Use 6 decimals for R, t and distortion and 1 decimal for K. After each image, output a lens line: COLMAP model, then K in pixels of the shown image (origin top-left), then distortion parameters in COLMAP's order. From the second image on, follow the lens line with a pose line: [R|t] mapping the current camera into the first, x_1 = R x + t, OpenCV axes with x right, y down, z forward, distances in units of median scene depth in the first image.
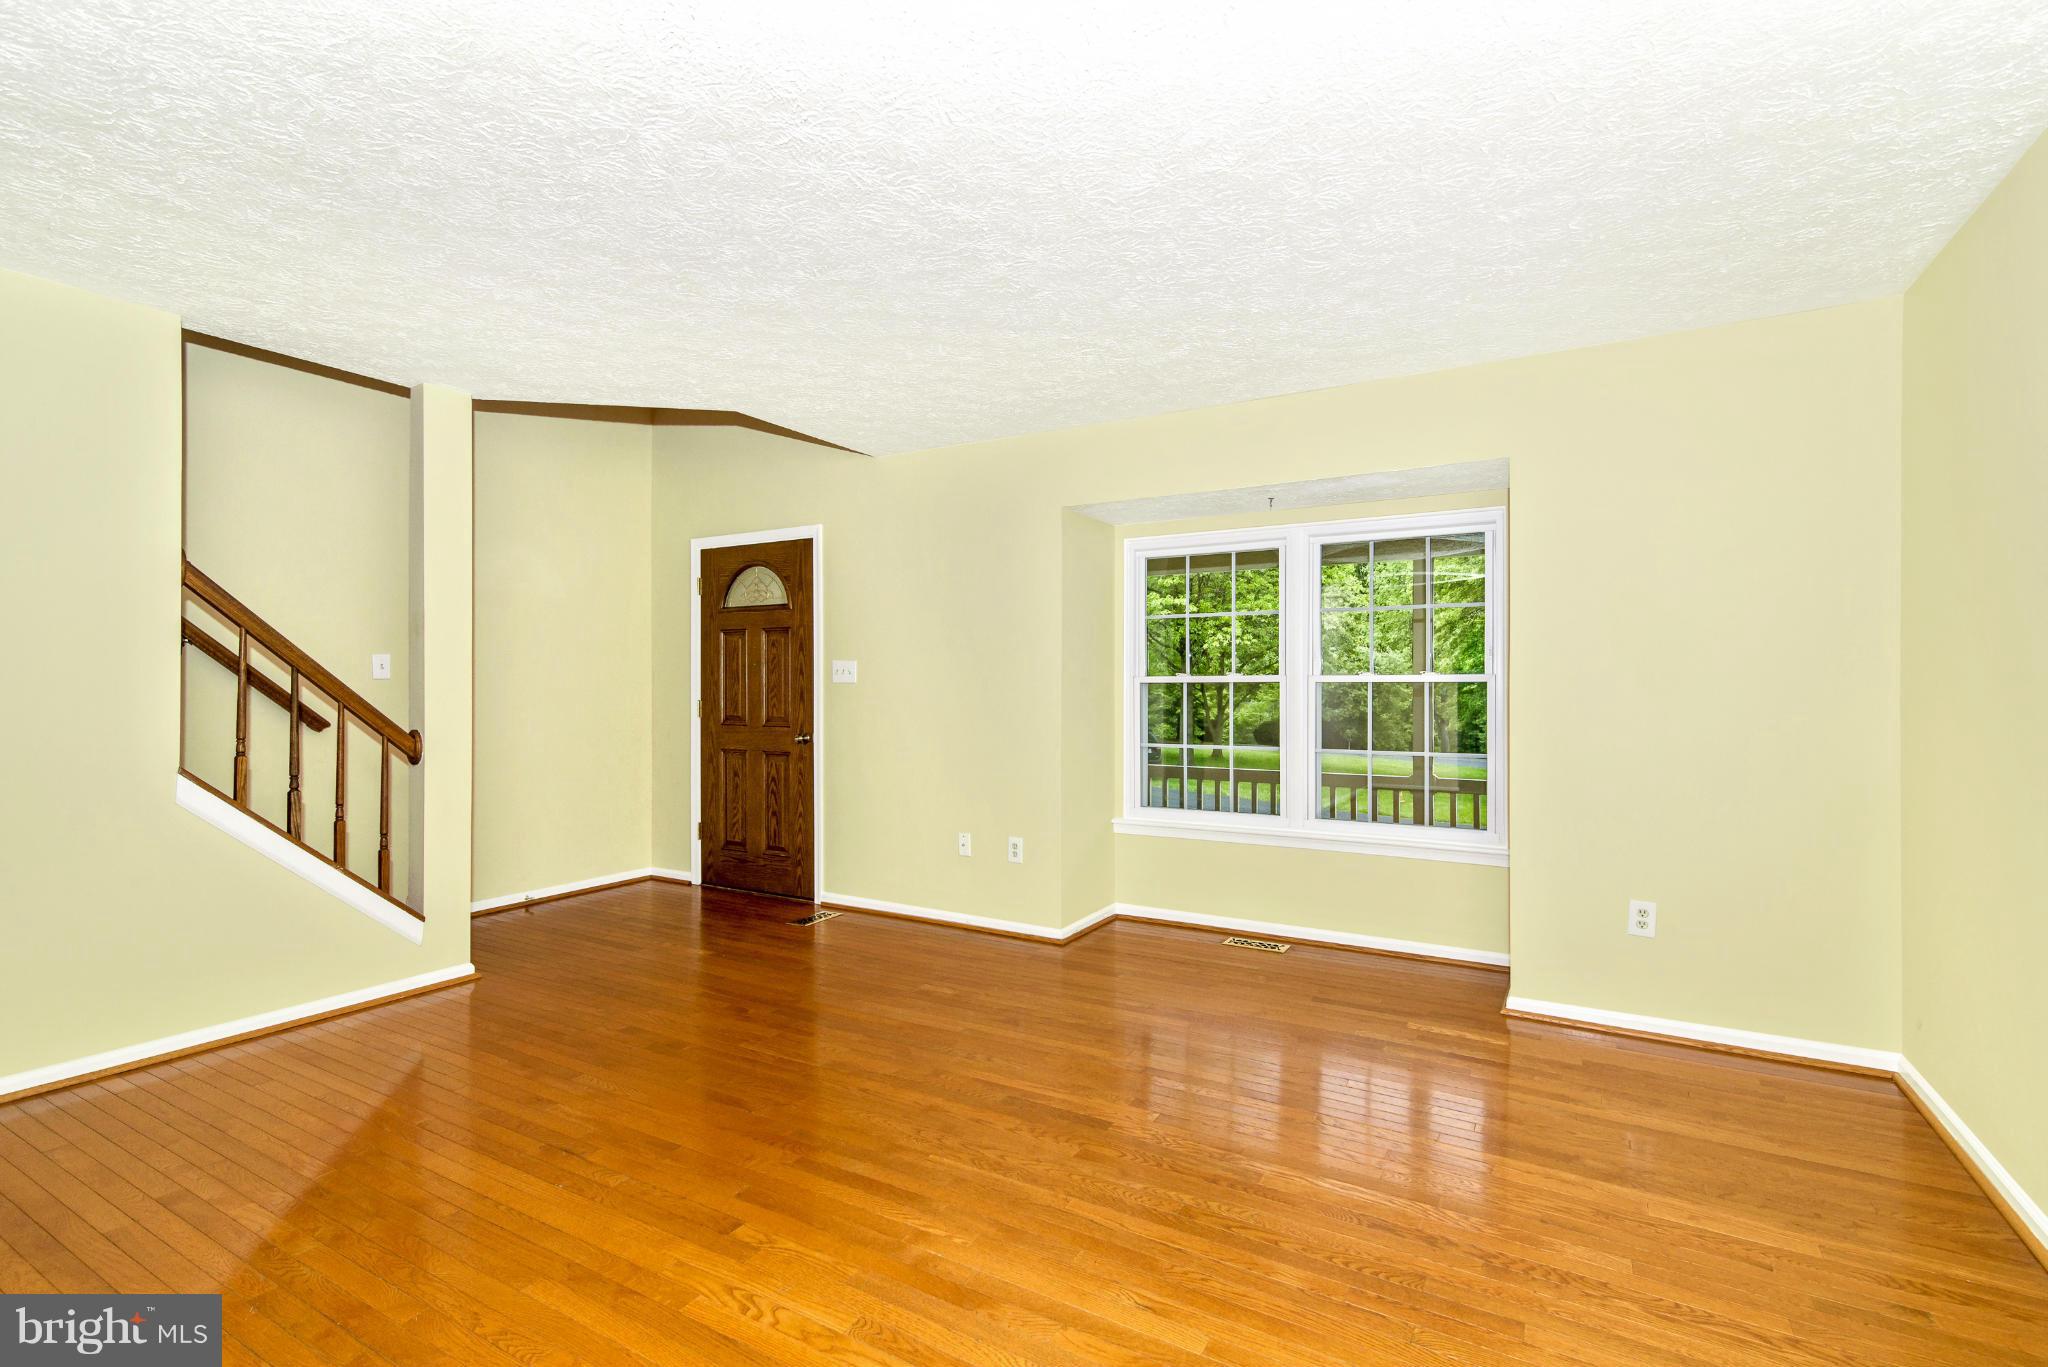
lens RADIAL K [[943.7, 0, 1025.4], [0, 943.7, 683.2], [0, 0, 1]] dist [0.001941, 0.000525]
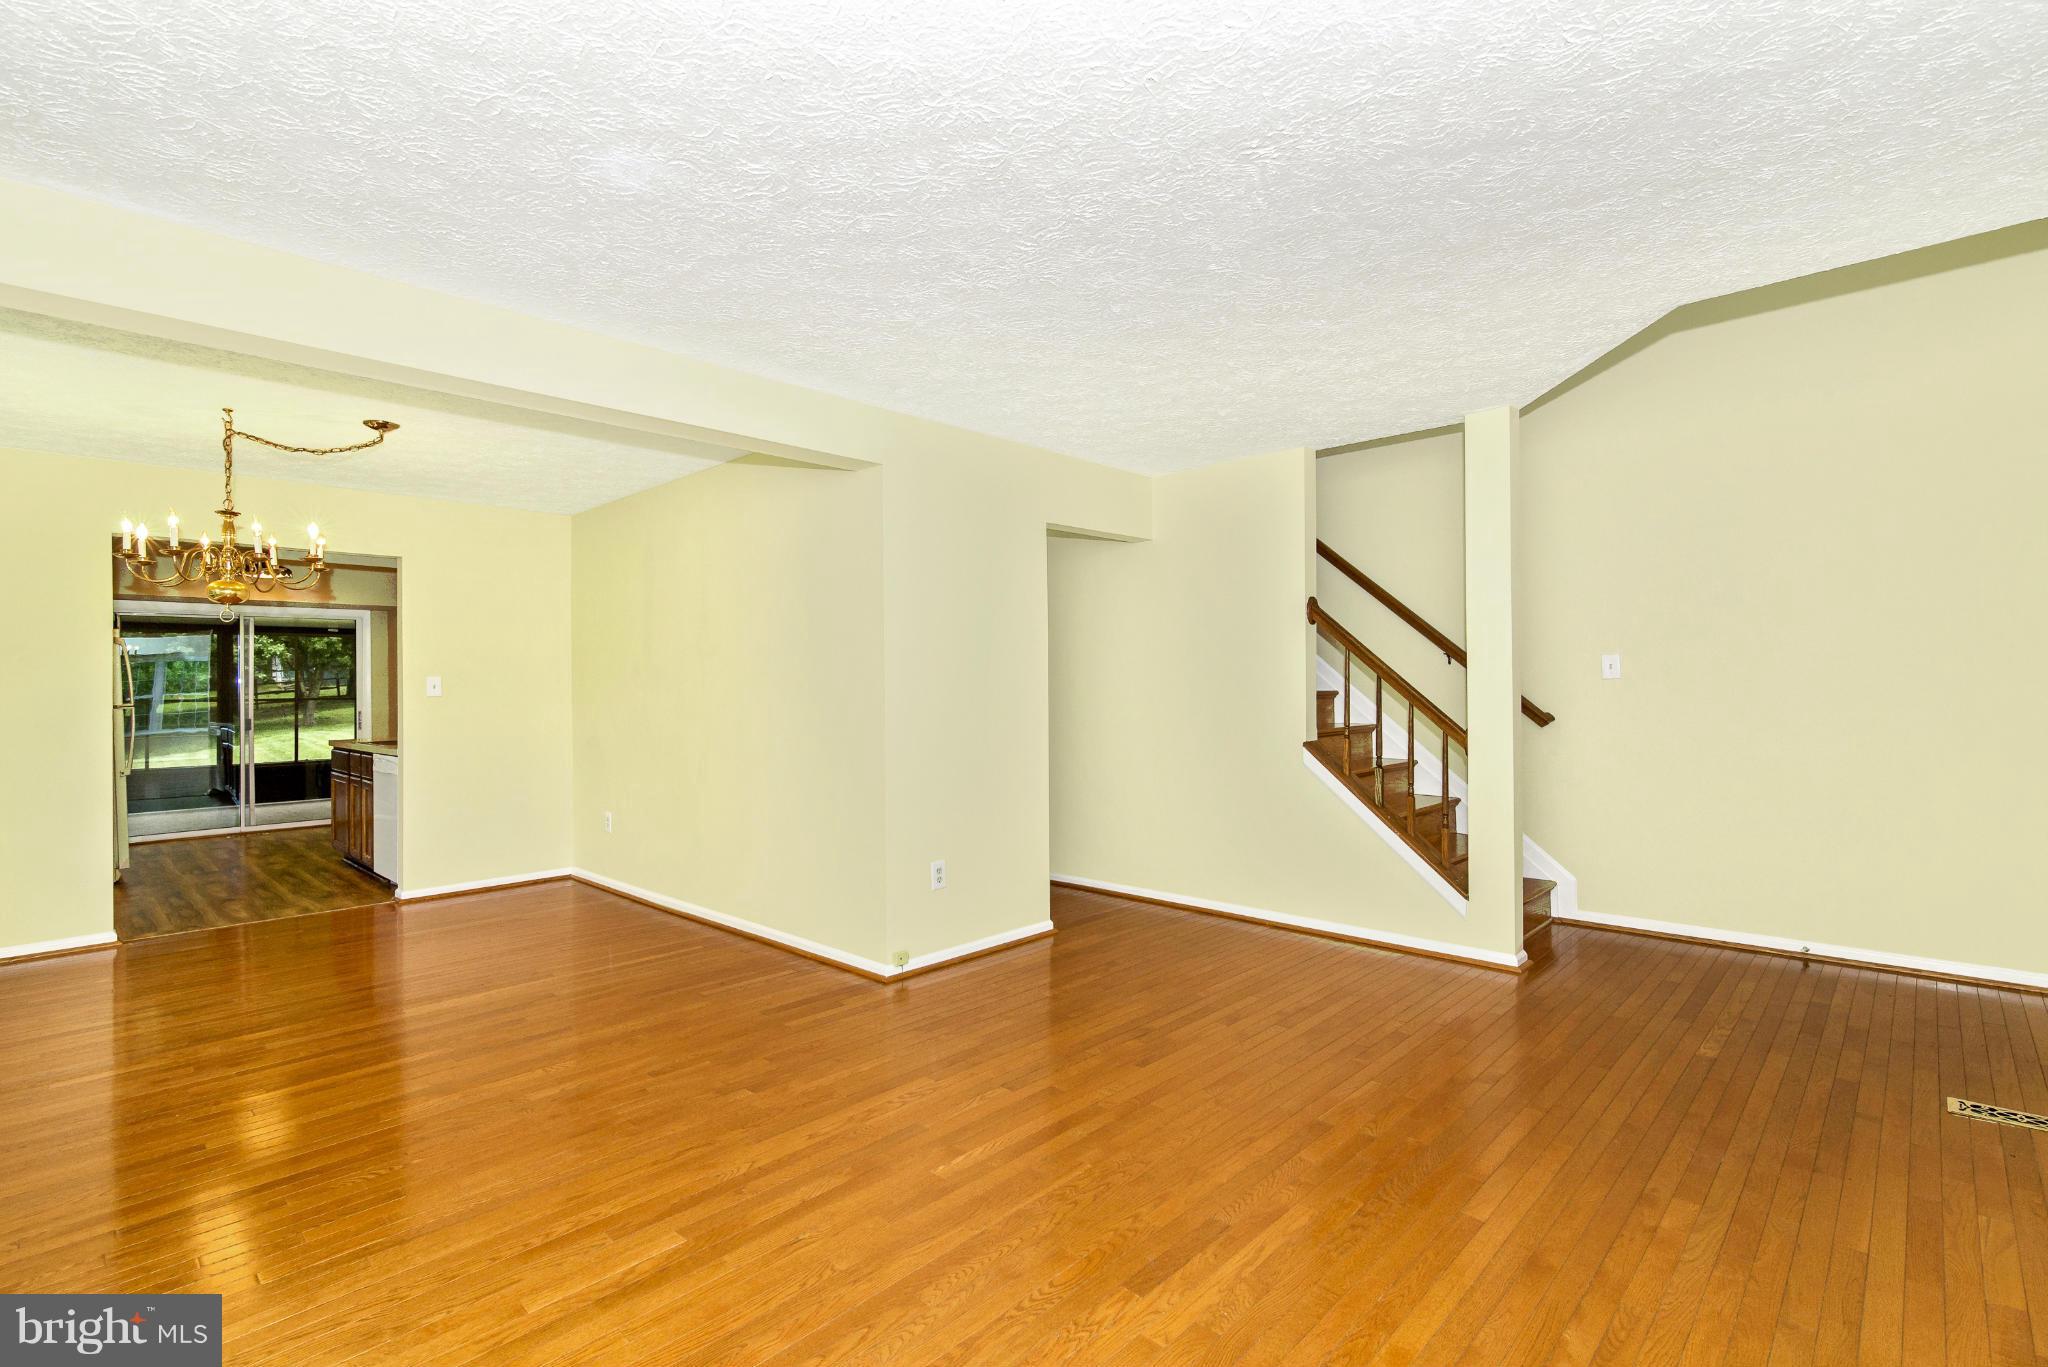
lens RADIAL K [[943.7, 0, 1016.2], [0, 943.7, 690.2], [0, 0, 1]] dist [0.001941, 0.000525]
pose [[-0.229304, 0.007926, -0.973323, 0.618404], [0.008301, 0.999946, 0.006187, -0.006126], [0.973319, -0.006661, -0.229358, 0.807705]]
